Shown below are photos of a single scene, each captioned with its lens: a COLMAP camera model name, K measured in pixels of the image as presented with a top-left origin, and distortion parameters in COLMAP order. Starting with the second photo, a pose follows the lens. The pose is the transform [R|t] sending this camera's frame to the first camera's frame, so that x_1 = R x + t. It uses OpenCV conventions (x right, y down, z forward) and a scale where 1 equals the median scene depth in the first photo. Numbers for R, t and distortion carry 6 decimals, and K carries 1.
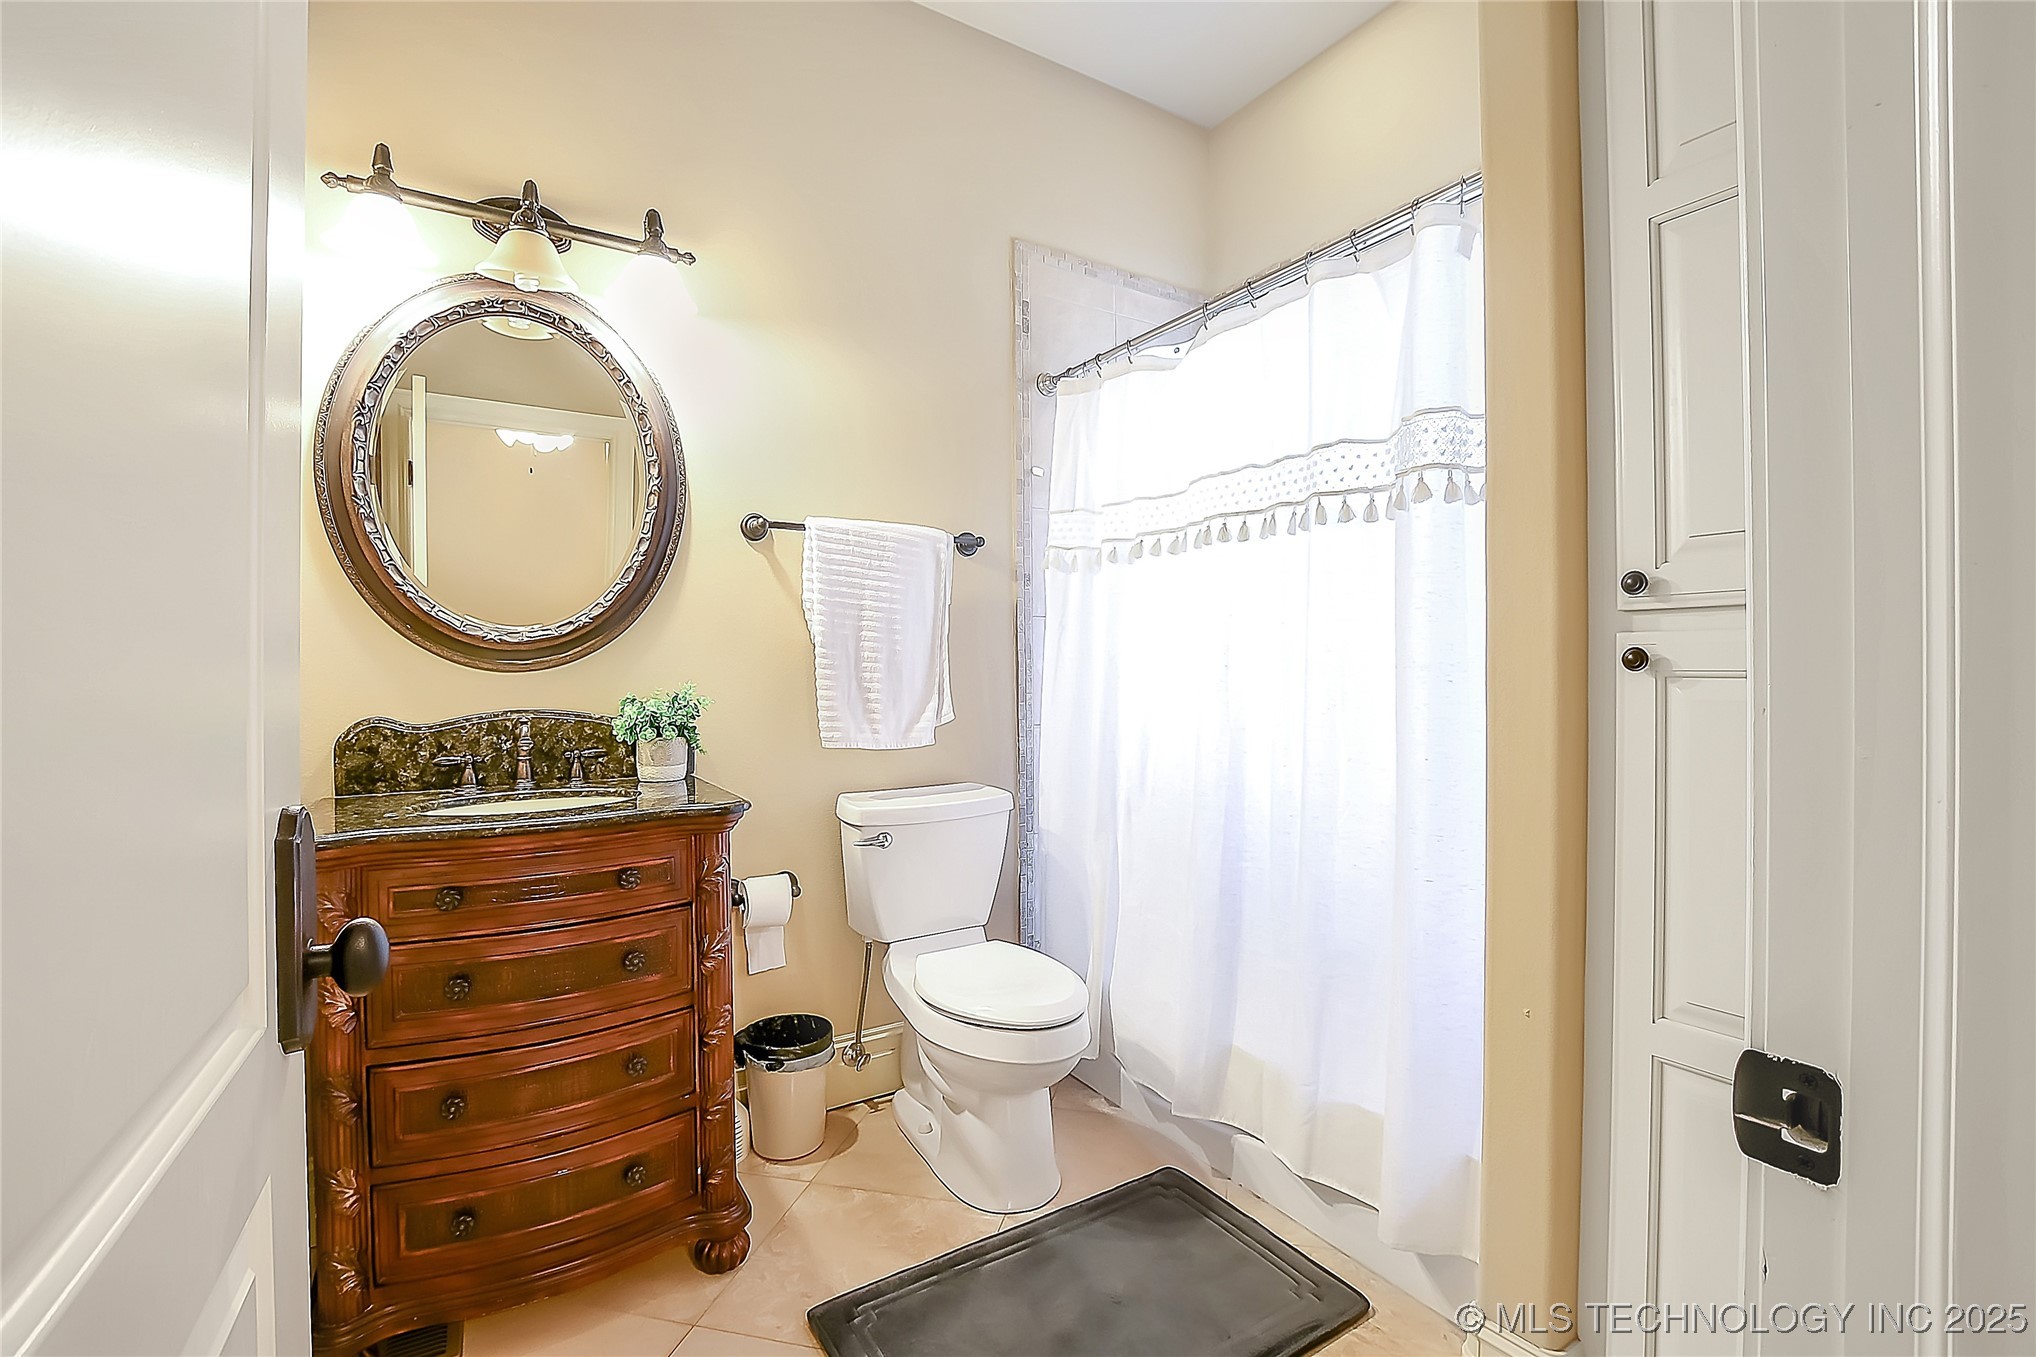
lens RADIAL K [[900.4, 0, 1027.9], [0, 900.4, 683.1], [0, 0, 1]] dist [-0.029909, 0.000301]
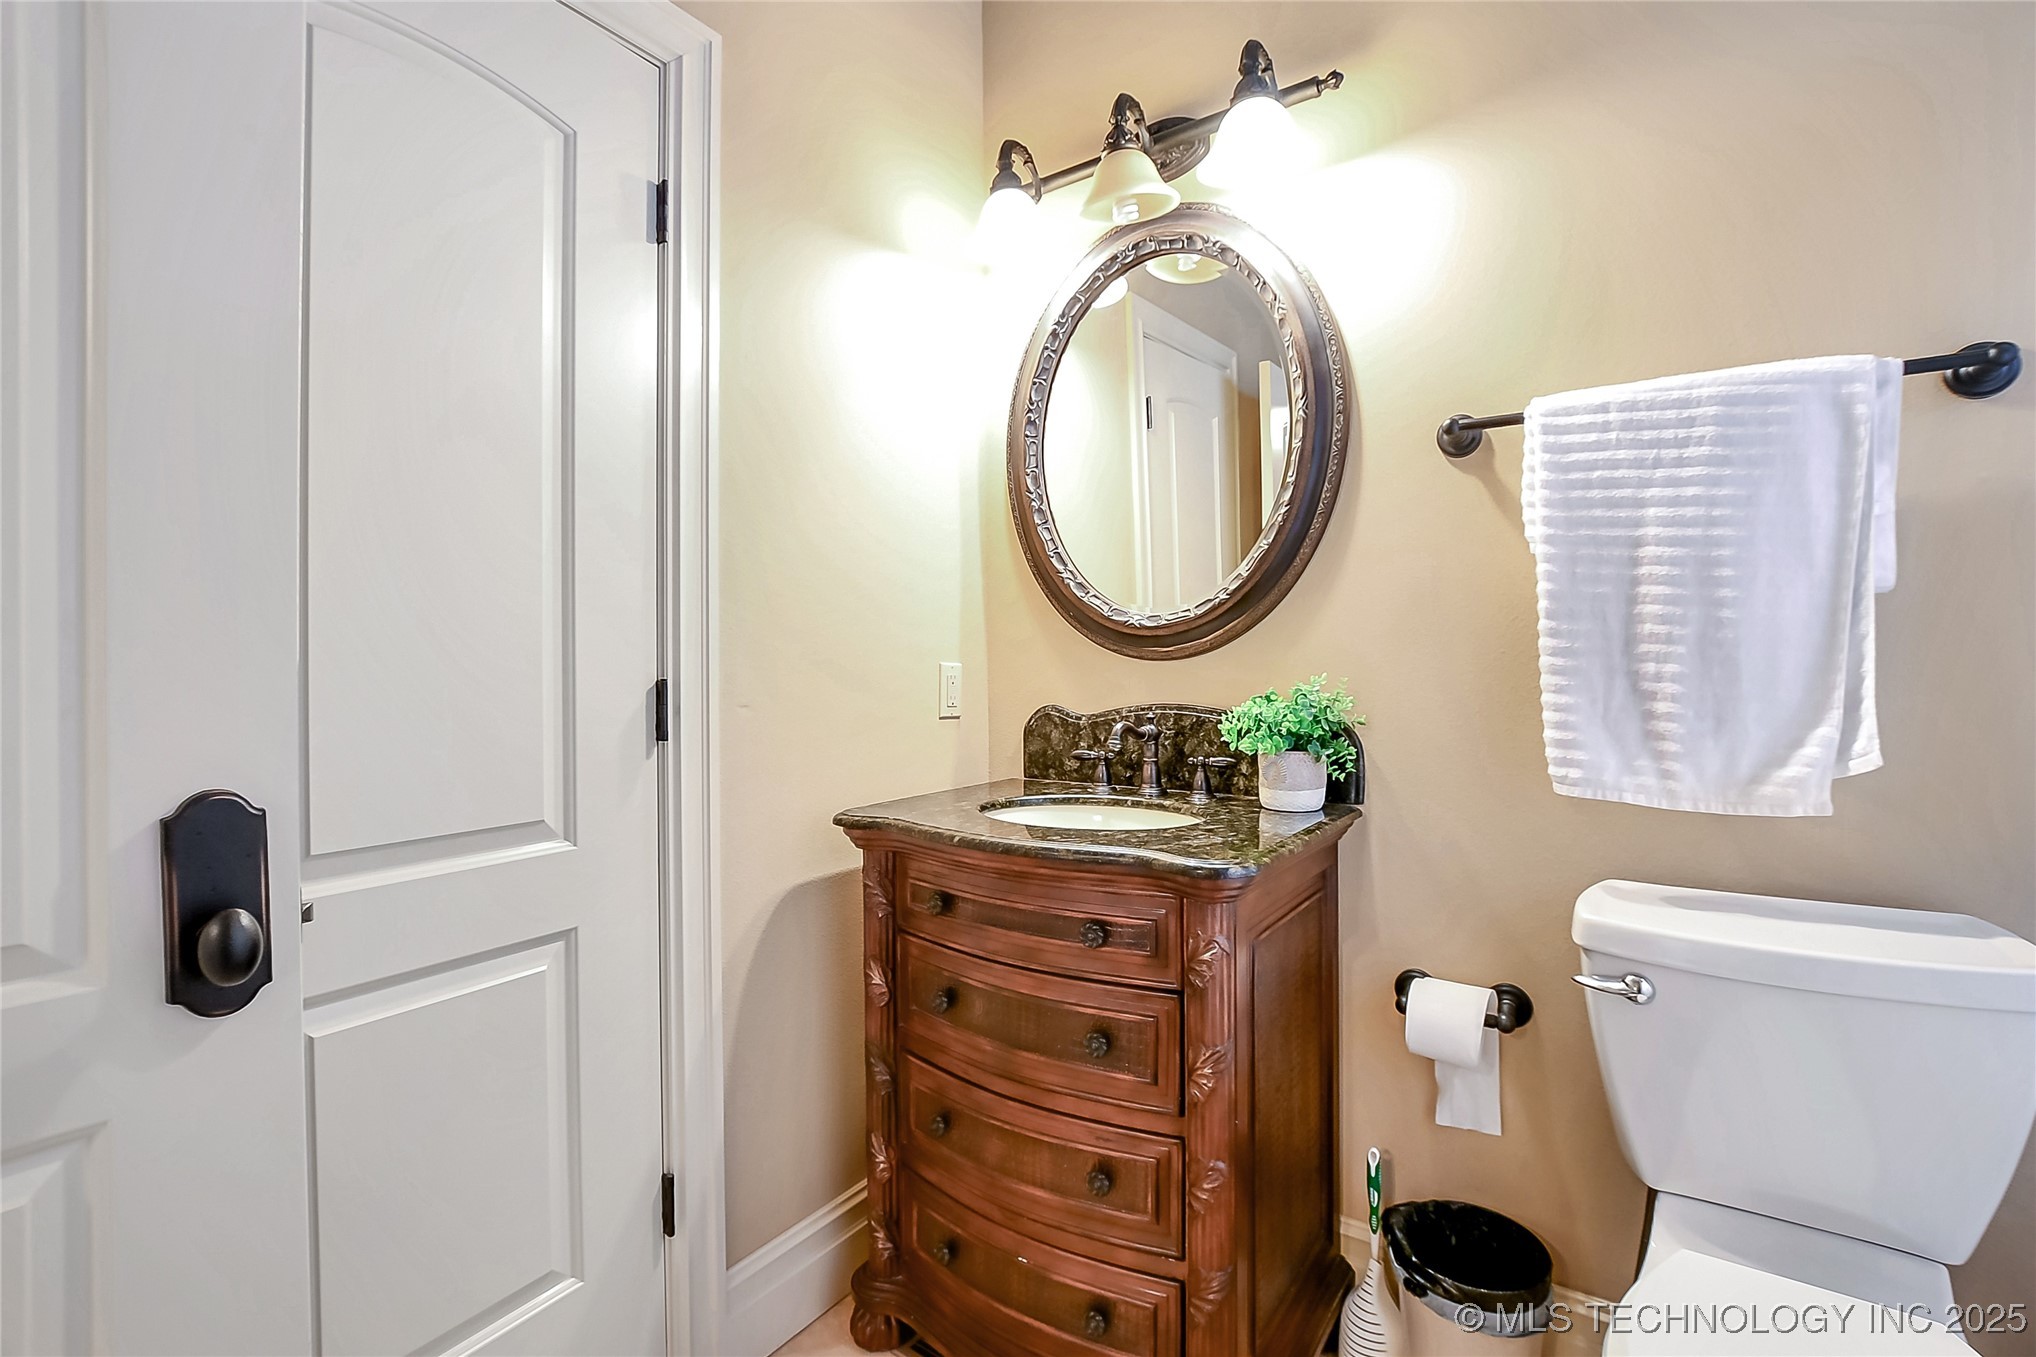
lens RADIAL K [[891.4, 0, 1019.2], [0, 891.4, 666.2], [0, 0, 1]] dist [-0.041547, 0.011014]
pose [[0.380804, 0.007748, -0.924623, 0.166985], [-0.011310, 0.999929, 0.003721, -0.007811], [0.924586, 0.009040, 0.380865, 0.485291]]
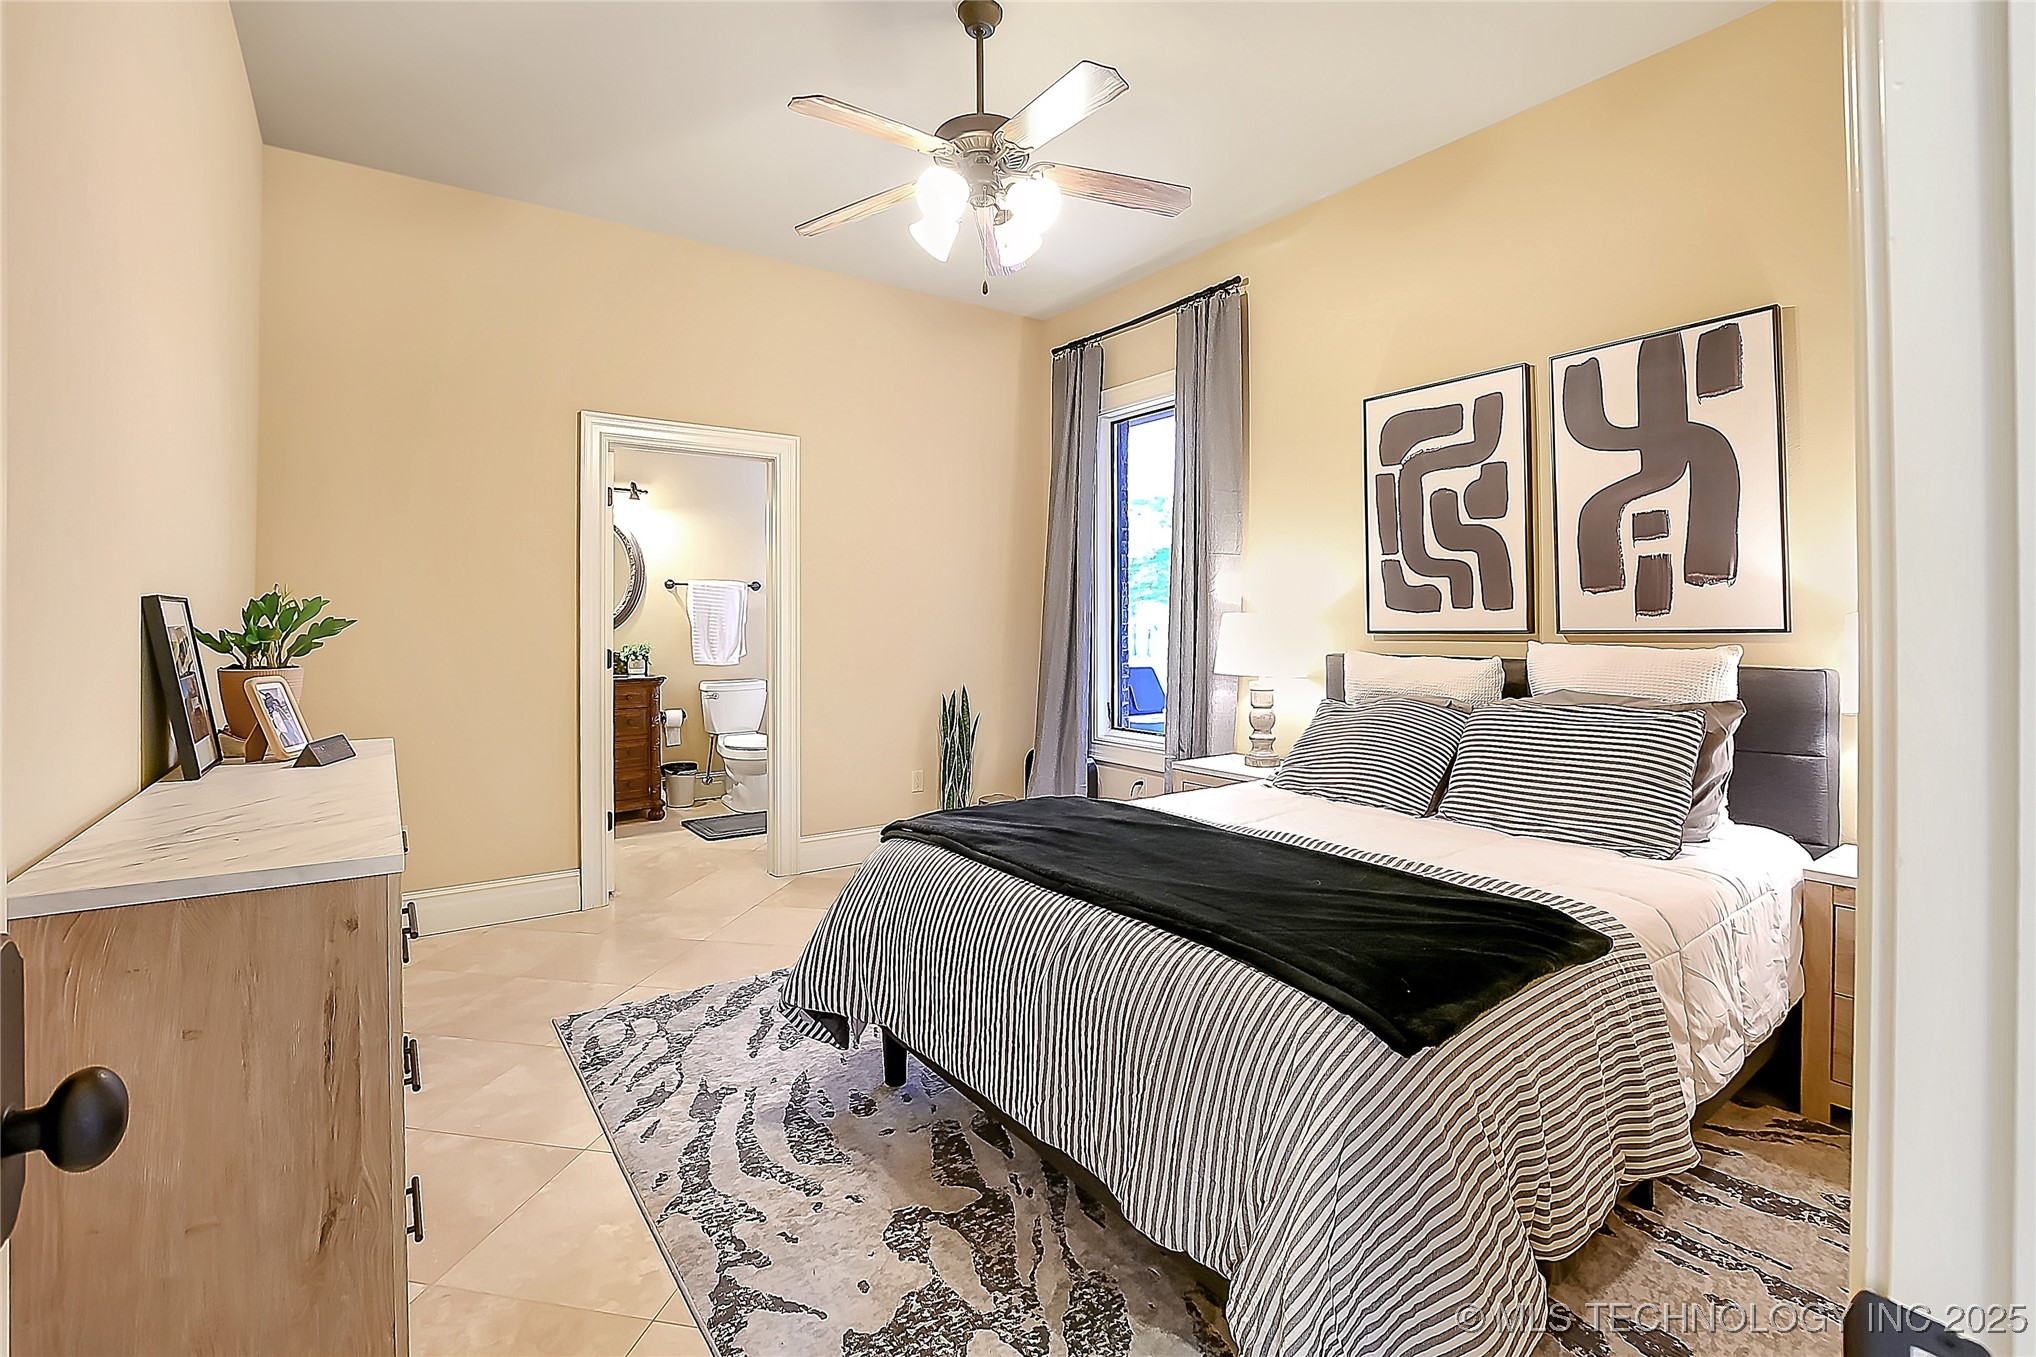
lens RADIAL K [[912.4, 0, 1014.6], [0, 912.4, 628.5], [0, 0, 1]] dist [-0.029861, 0.000048]
pose [[0.998809, -0.001127, 0.048781, 0.638695], [0.001647, 0.999942, -0.010622, -0.006587], [-0.048767, 0.010689, 0.998753, -1.900508]]
